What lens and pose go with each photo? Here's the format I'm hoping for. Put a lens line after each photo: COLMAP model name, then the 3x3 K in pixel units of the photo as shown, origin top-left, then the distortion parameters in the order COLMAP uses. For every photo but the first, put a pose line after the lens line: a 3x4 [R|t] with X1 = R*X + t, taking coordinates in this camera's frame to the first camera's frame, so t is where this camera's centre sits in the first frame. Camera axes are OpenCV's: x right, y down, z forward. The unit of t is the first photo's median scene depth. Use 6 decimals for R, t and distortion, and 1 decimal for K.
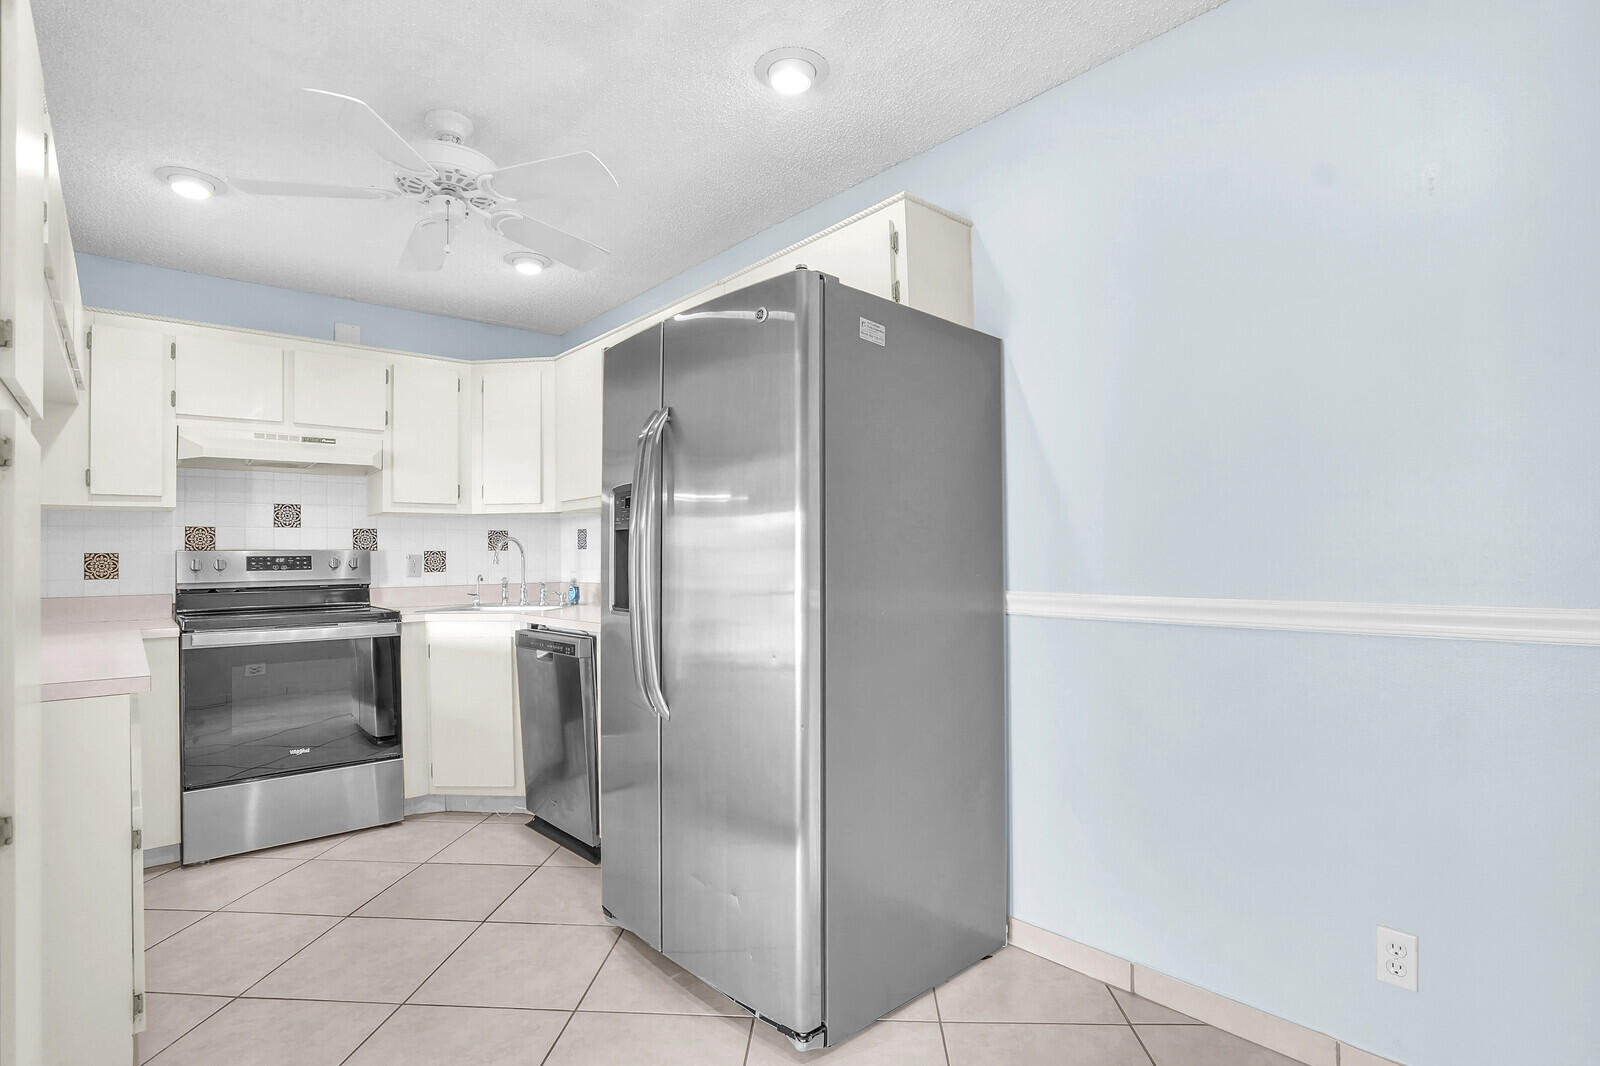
lens RADIAL K [[780.3, 0, 772.7], [0, 780.3, 538.5], [0, 0, 1]] dist [-0.012034, 0.002971]
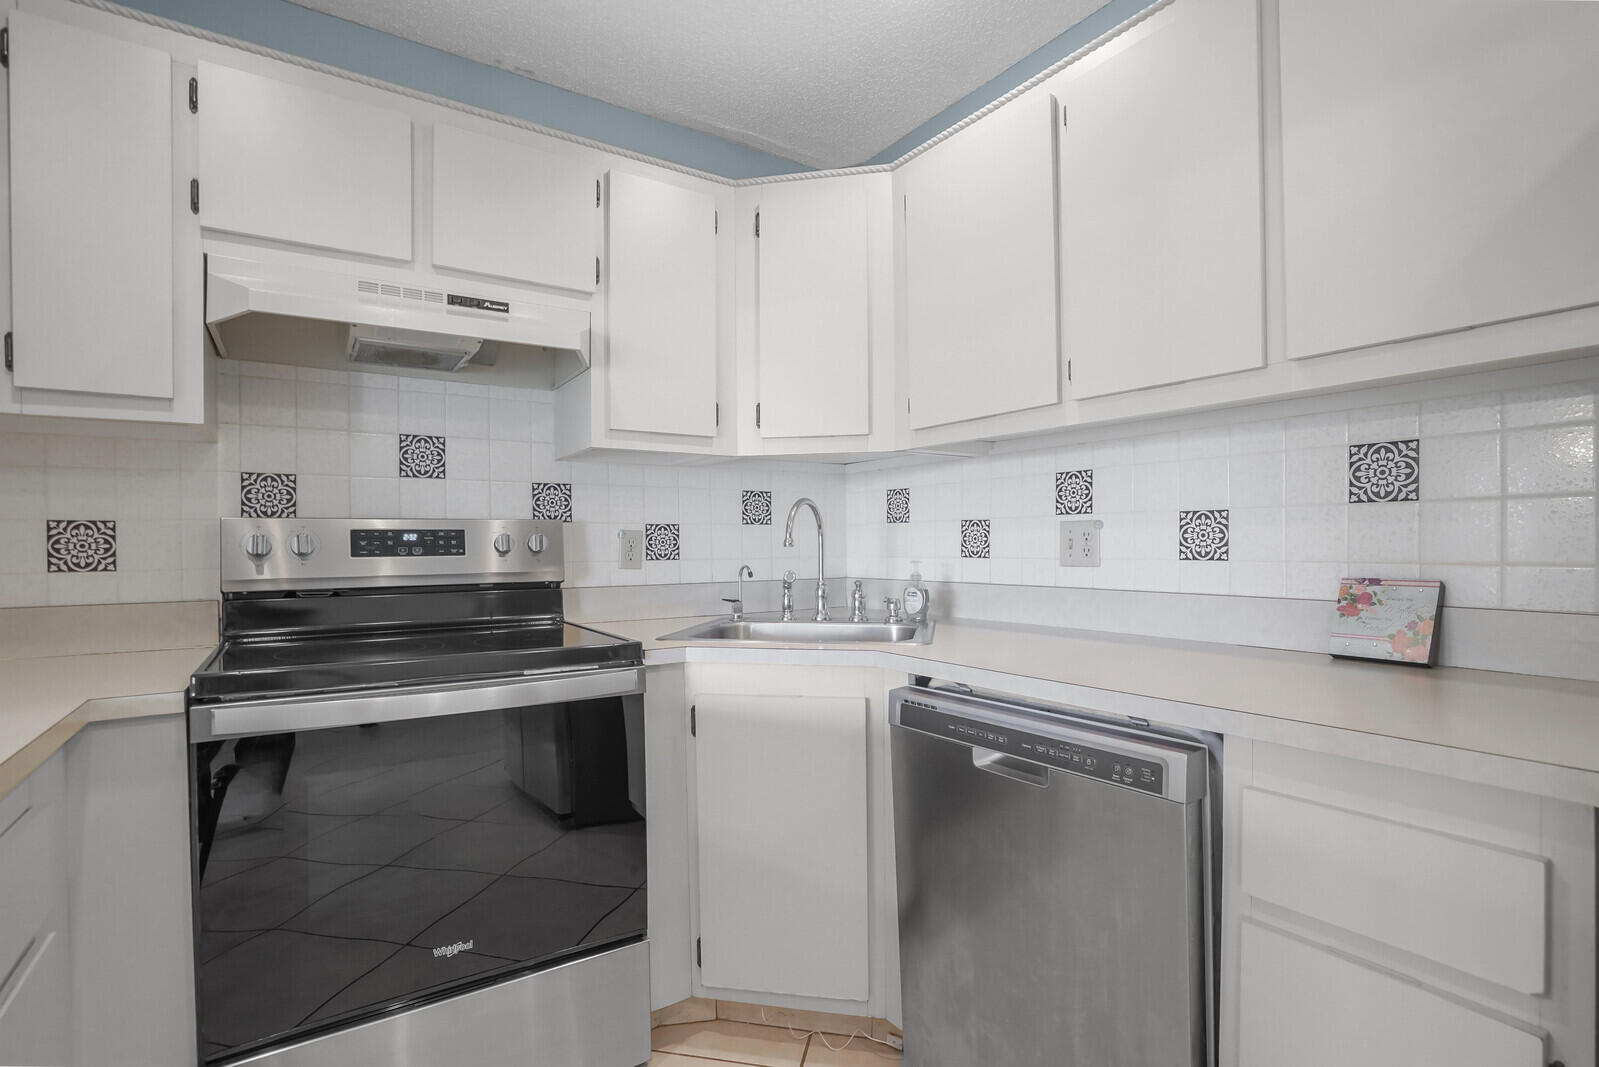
lens RADIAL K [[759.8, 0, 784.3], [0, 759.8, 547.9], [0, 0, 1]] dist [-0.011337, 0.000208]
pose [[0.993407, 0.007707, -0.114380, -0.326838], [-0.004172, 0.999507, 0.031109, 0.018534], [0.114564, -0.030427, 0.992950, 0.524479]]
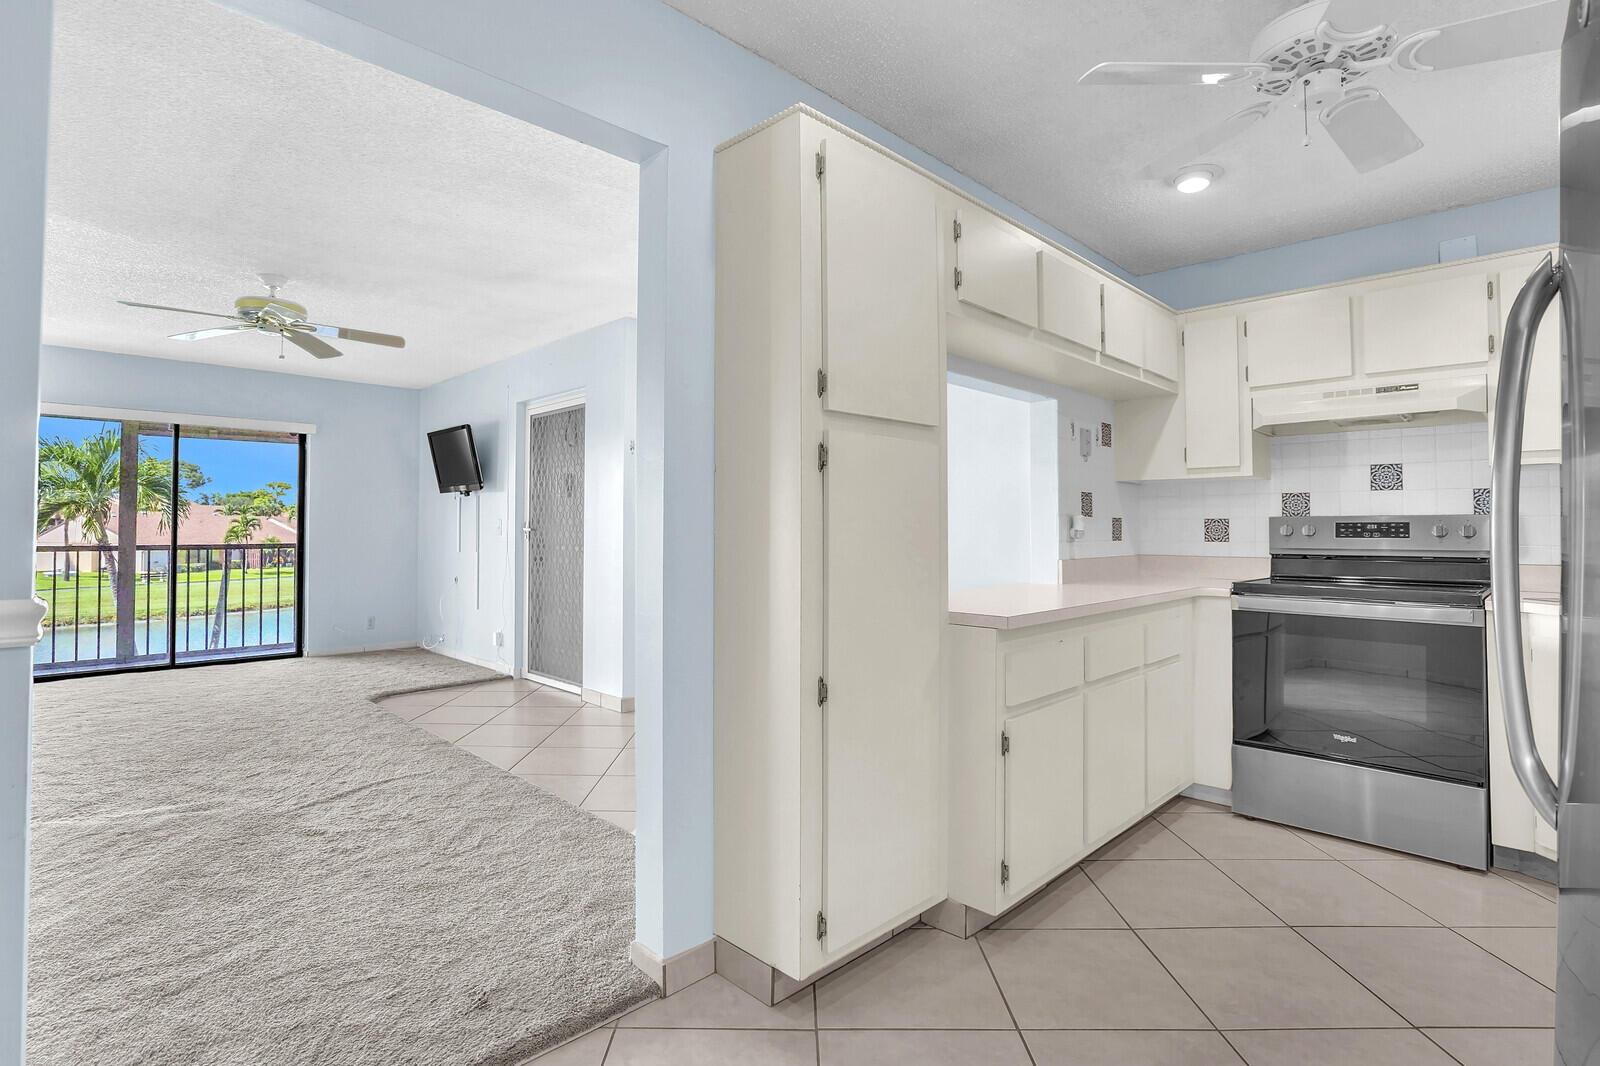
lens RADIAL K [[780.3, 0, 805.4], [0, 780.3, 510.8], [0, 0, 1]] dist [-0.012034, 0.002971]
pose [[0.103972, -0.005637, -0.994564, 0.204234], [0.019195, 0.999809, -0.003660, -0.000080], [0.994395, -0.018710, 0.104060, 0.256498]]
